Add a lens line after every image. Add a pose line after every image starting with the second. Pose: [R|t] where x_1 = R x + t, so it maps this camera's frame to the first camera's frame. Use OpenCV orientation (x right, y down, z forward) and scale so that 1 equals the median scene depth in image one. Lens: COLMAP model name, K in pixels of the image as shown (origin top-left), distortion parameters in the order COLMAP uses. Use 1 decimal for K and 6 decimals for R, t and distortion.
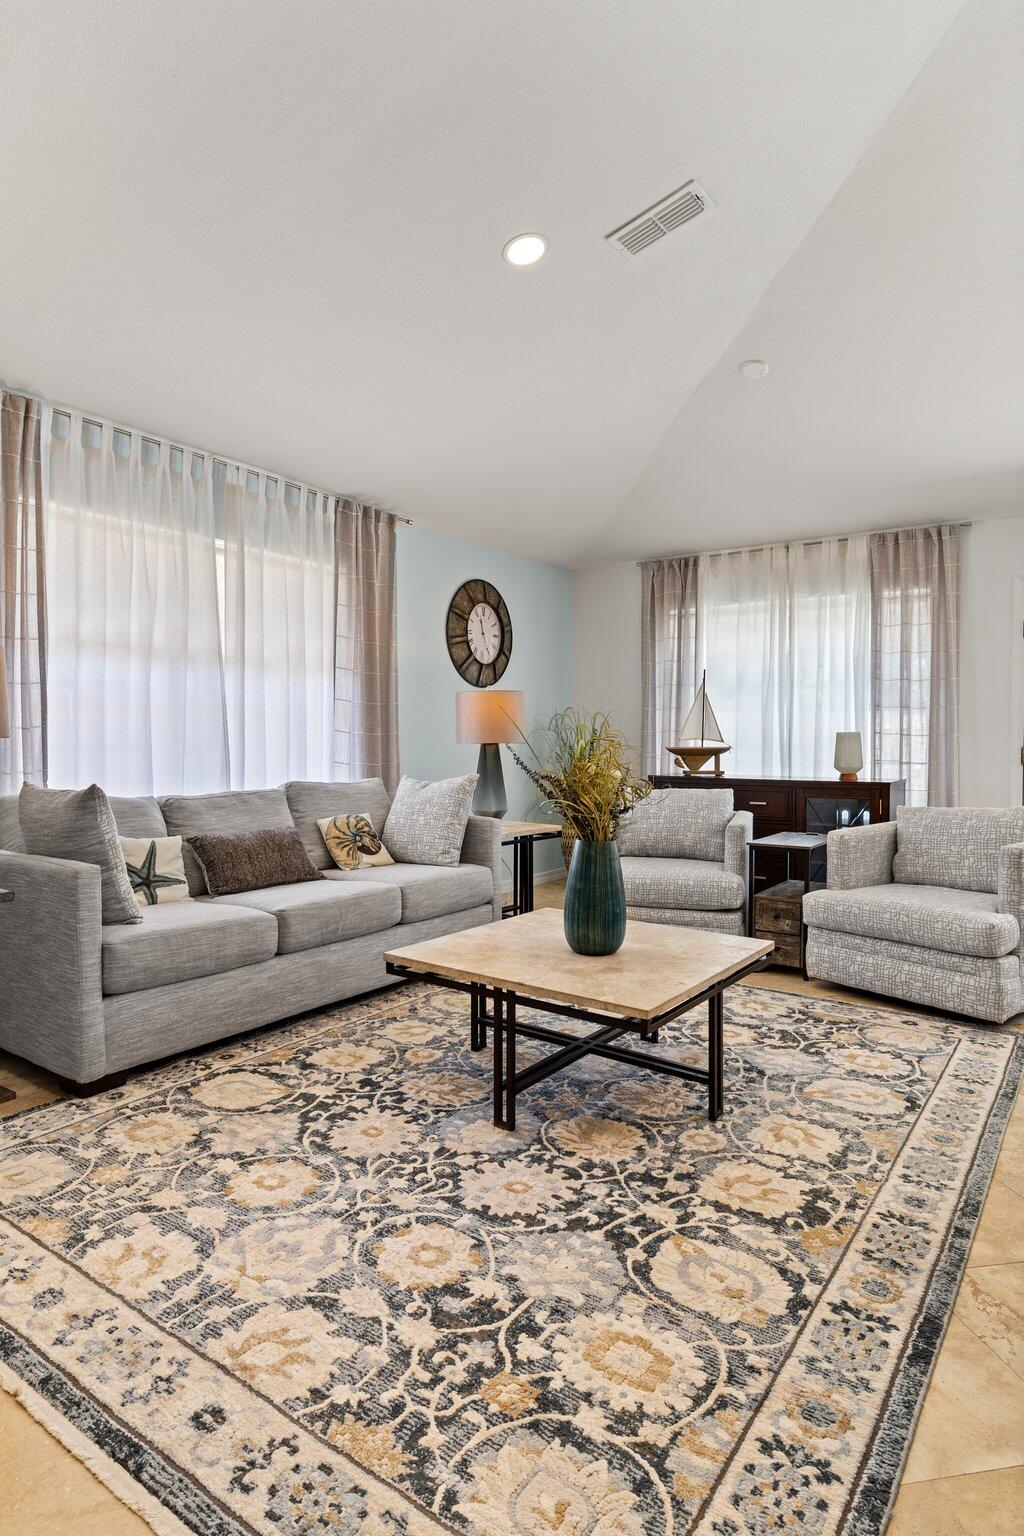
lens RADIAL K [[865.3, 0, 514.0], [0, 865.3, 755.4], [0, 0, 1]] dist [-0.000754, 0.000721]
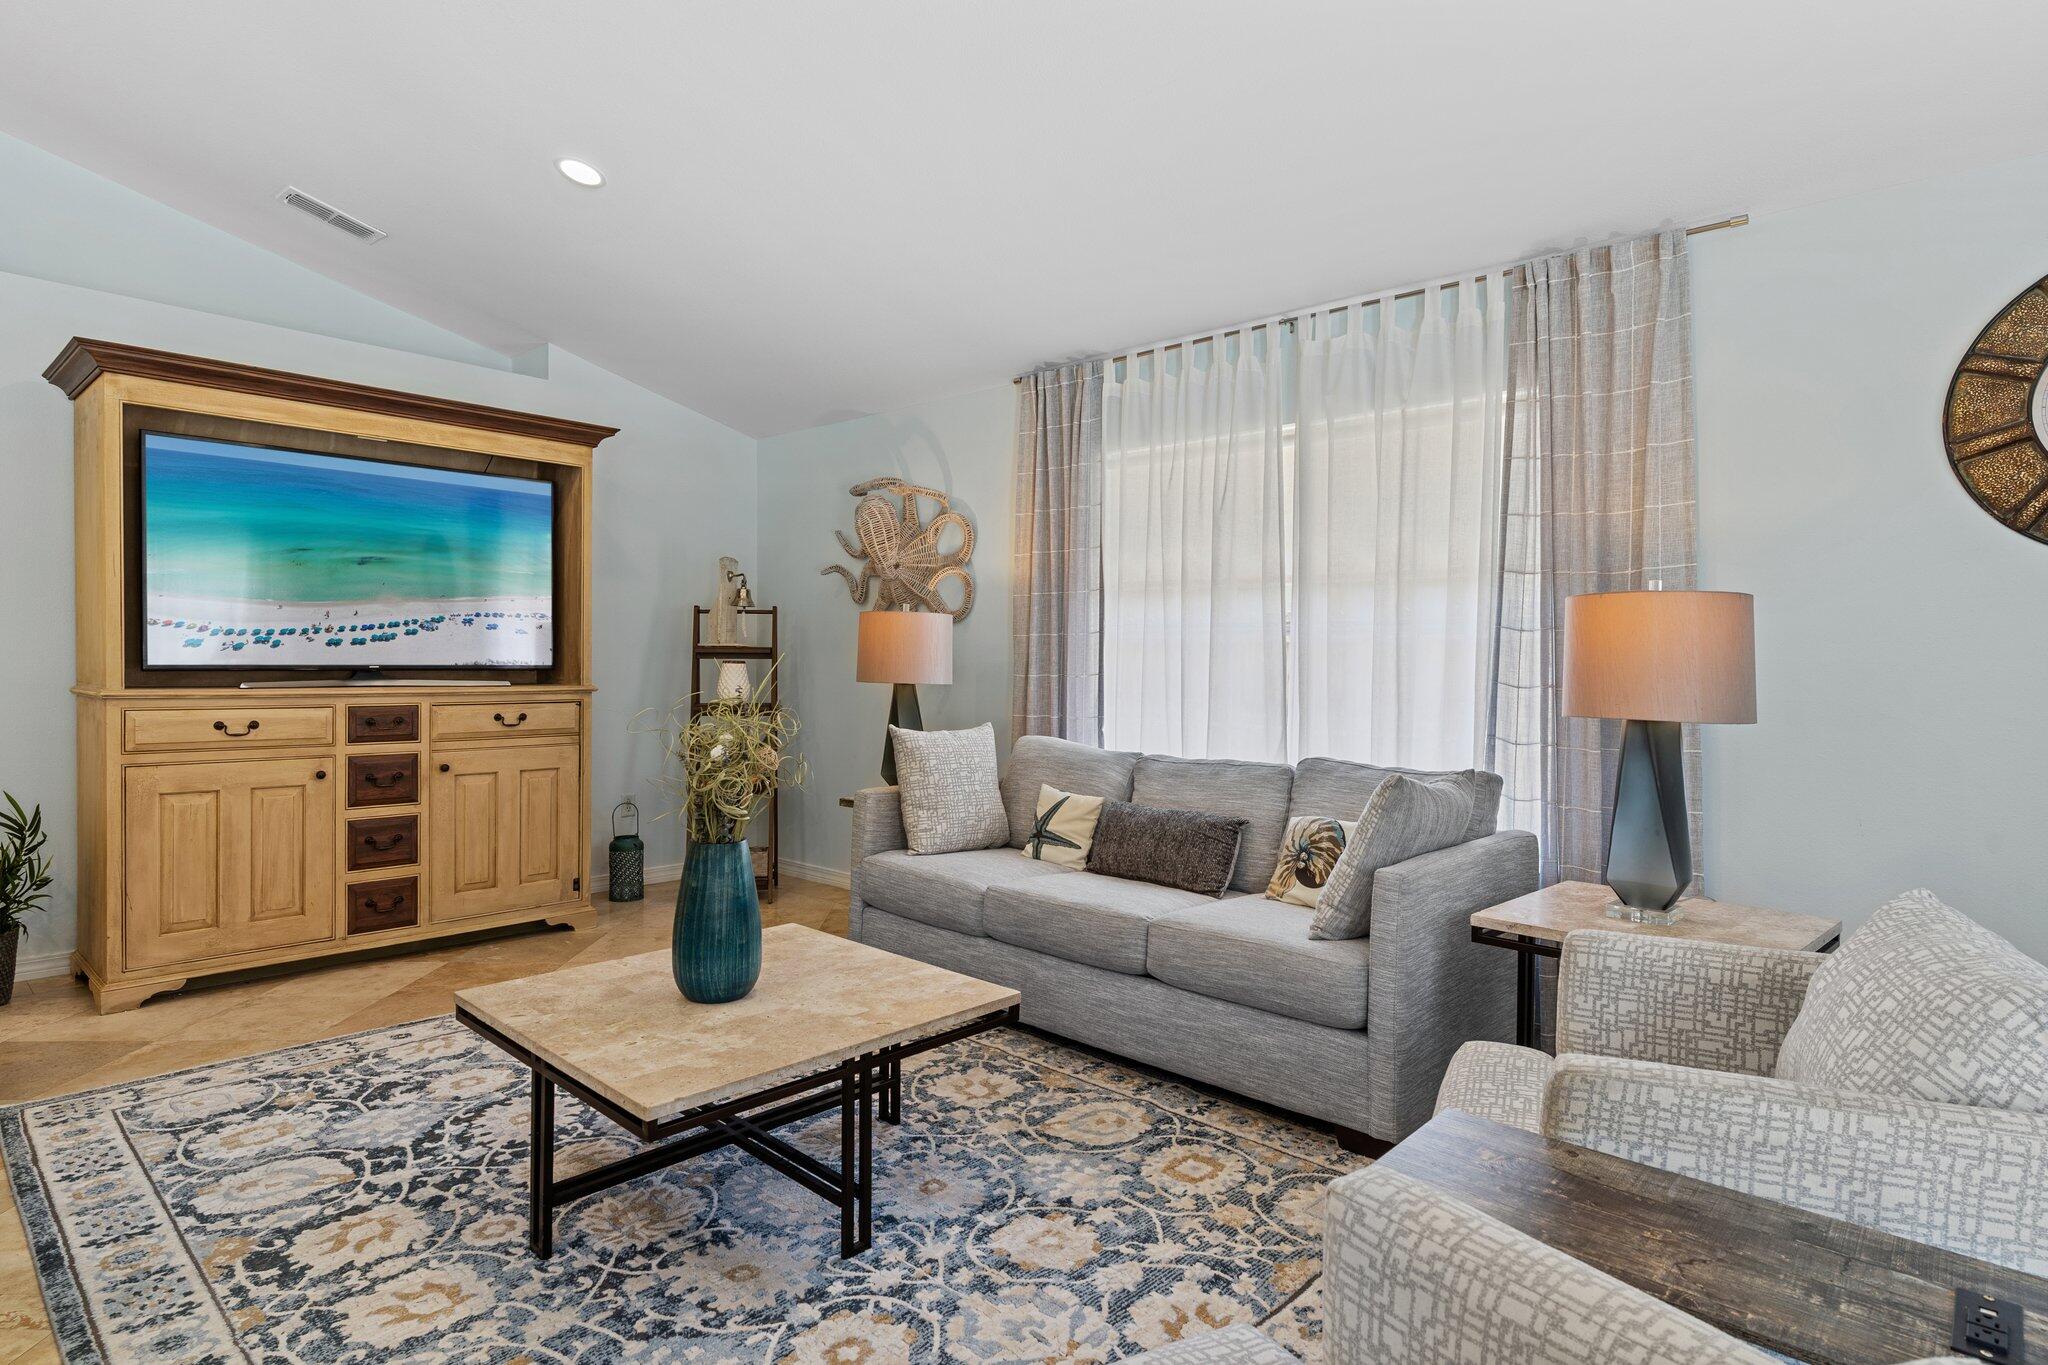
lens RADIAL K [[1101.4, 0, 1019.0], [0, 1101.4, 689.6], [0, 0, 1]] dist [0.001221, -0.000007]
pose [[-0.142698, 0.021260, -0.989538, 0.664080], [-0.029816, 0.999223, 0.025767, -0.040119], [0.989317, 0.033181, -0.141954, 0.953605]]
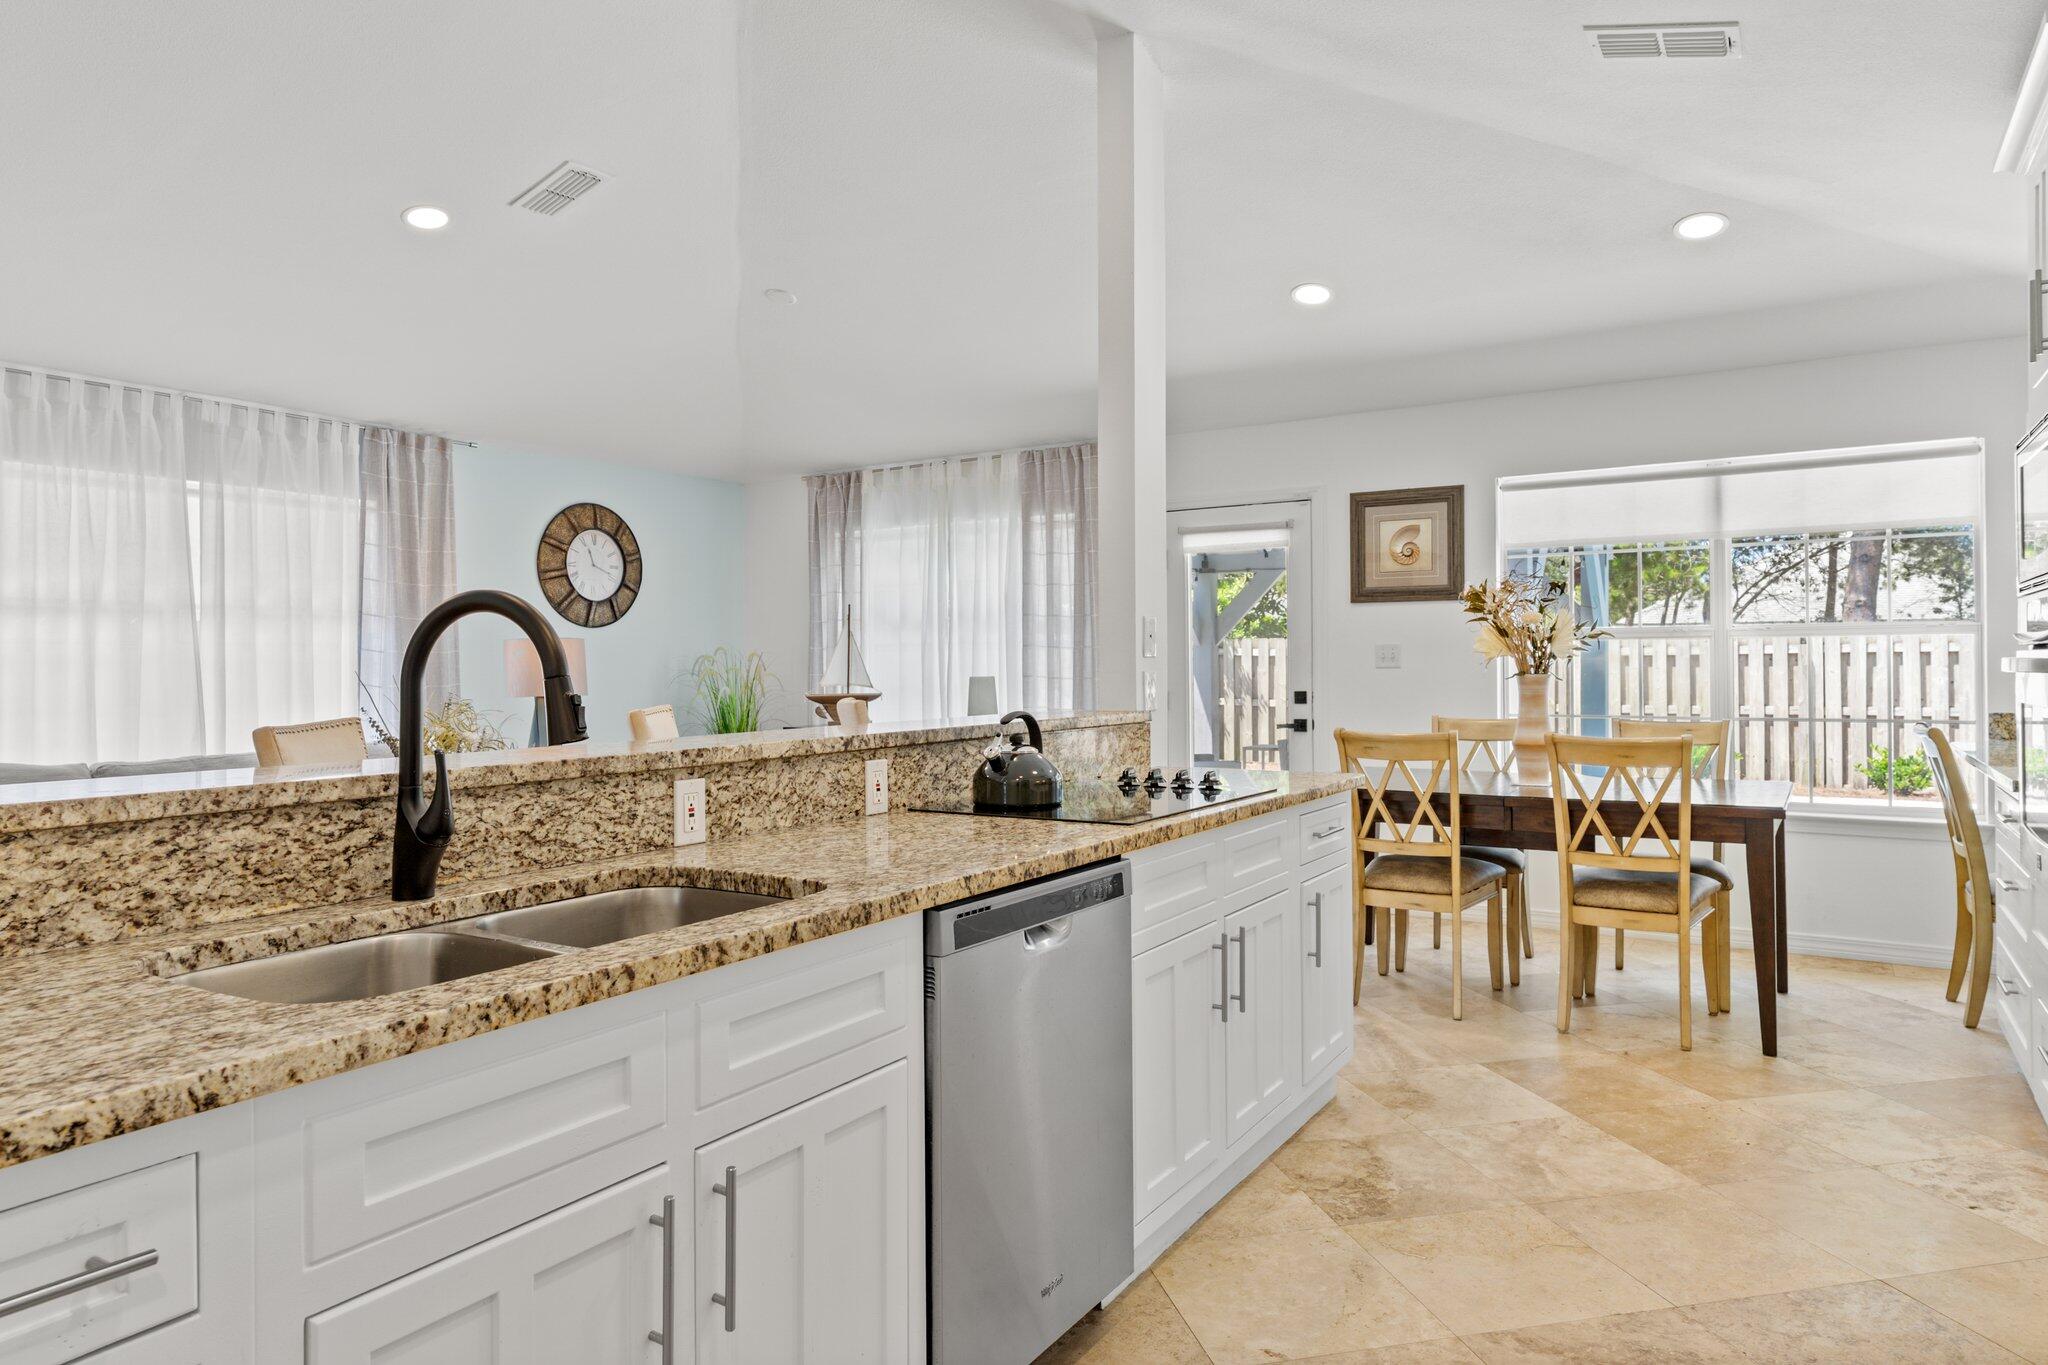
lens RADIAL K [[1240.8, 0, 1029.8], [0, 1240.8, 656.4], [0, 0, 1]] dist [-0.000534, 0.003743]
pose [[0.998974, -0.012759, 0.043448, 0.513086], [0.013933, 0.999543, -0.026835, -0.016796], [-0.043085, 0.027413, 0.998695, -0.369116]]
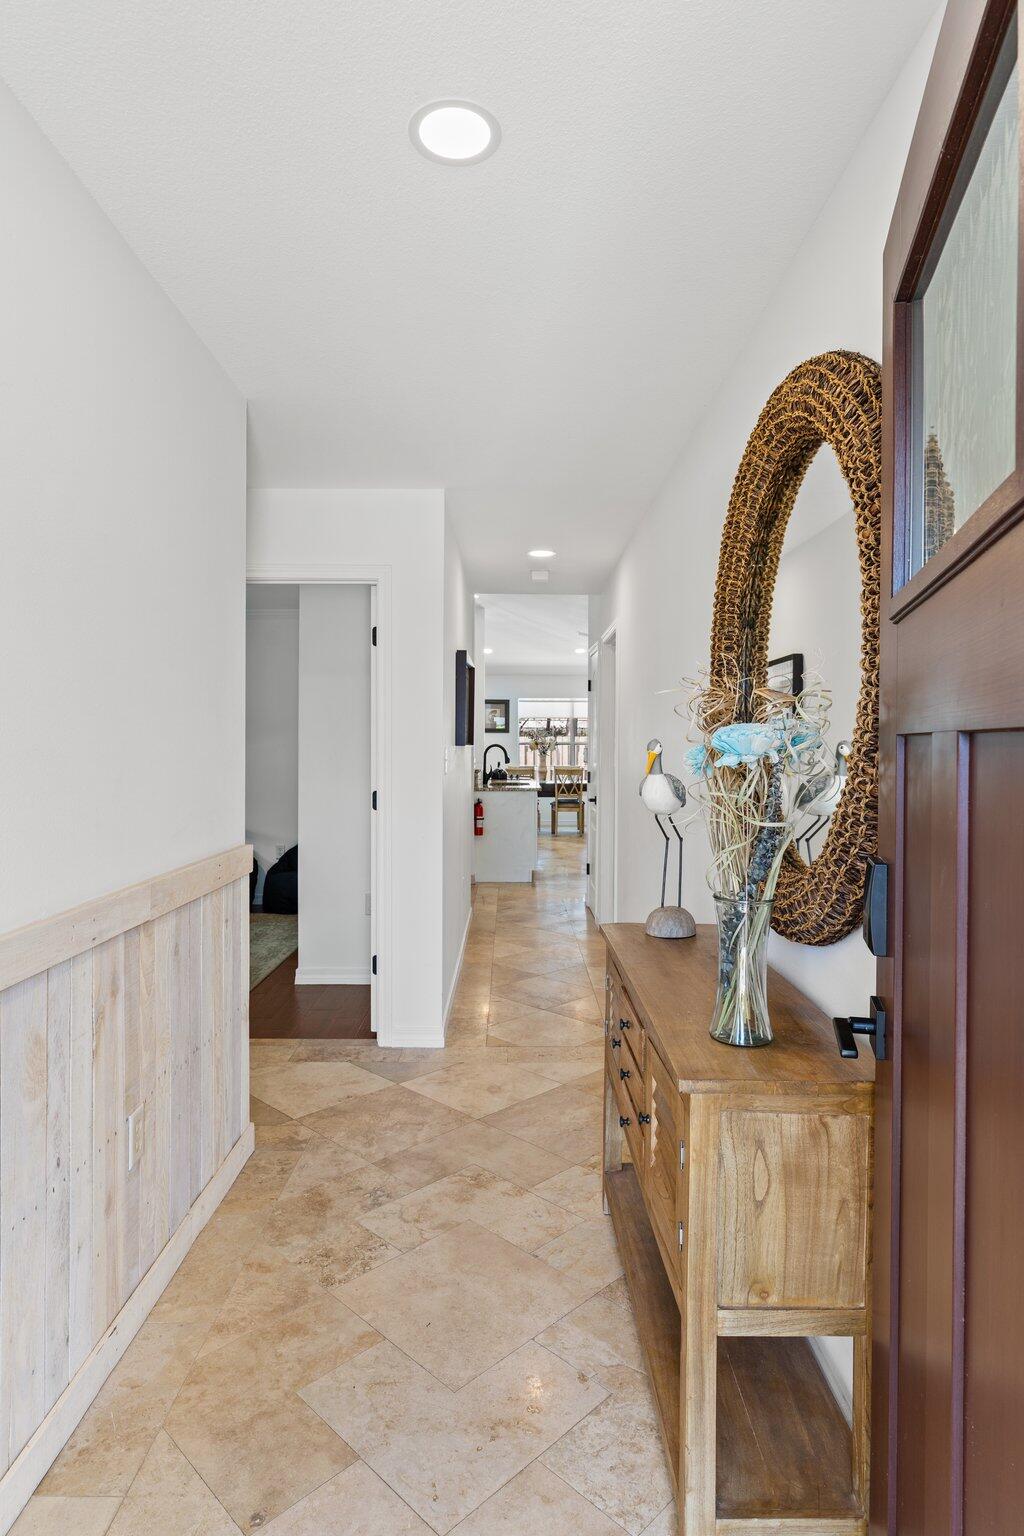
lens RADIAL K [[865.3, 0, 514.0], [0, 865.3, 755.4], [0, 0, 1]] dist [-0.000754, 0.000721]
pose [[0.817371, -0.008477, 0.576050, -1.004271], [0.010470, 0.999945, -0.000140, -0.022403], [-0.576017, 0.006146, 0.817415, -1.924704]]
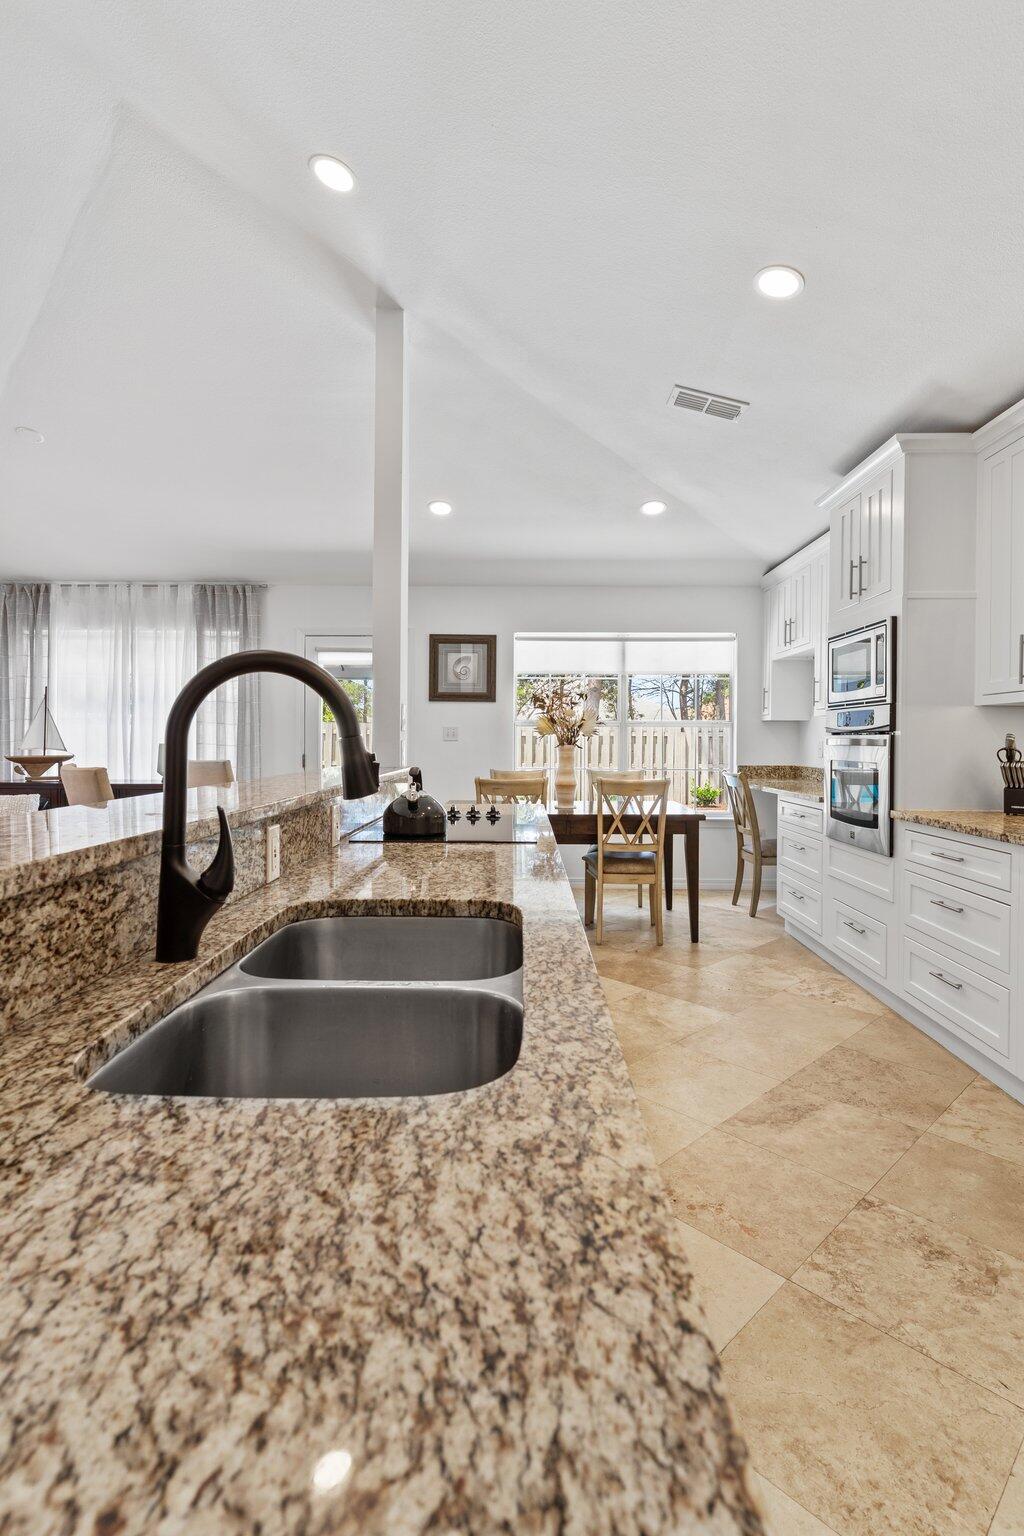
lens RADIAL K [[745.1, 0, 512.4], [0, 745.1, 742.2], [0, 0, 1]] dist [0.000012, 0.000274]
pose [[0.829751, -0.001896, 0.558131, 0.270643], [0.009187, 0.999905, -0.010261, -0.017528], [-0.558059, 0.013642, 0.829689, -0.204676]]
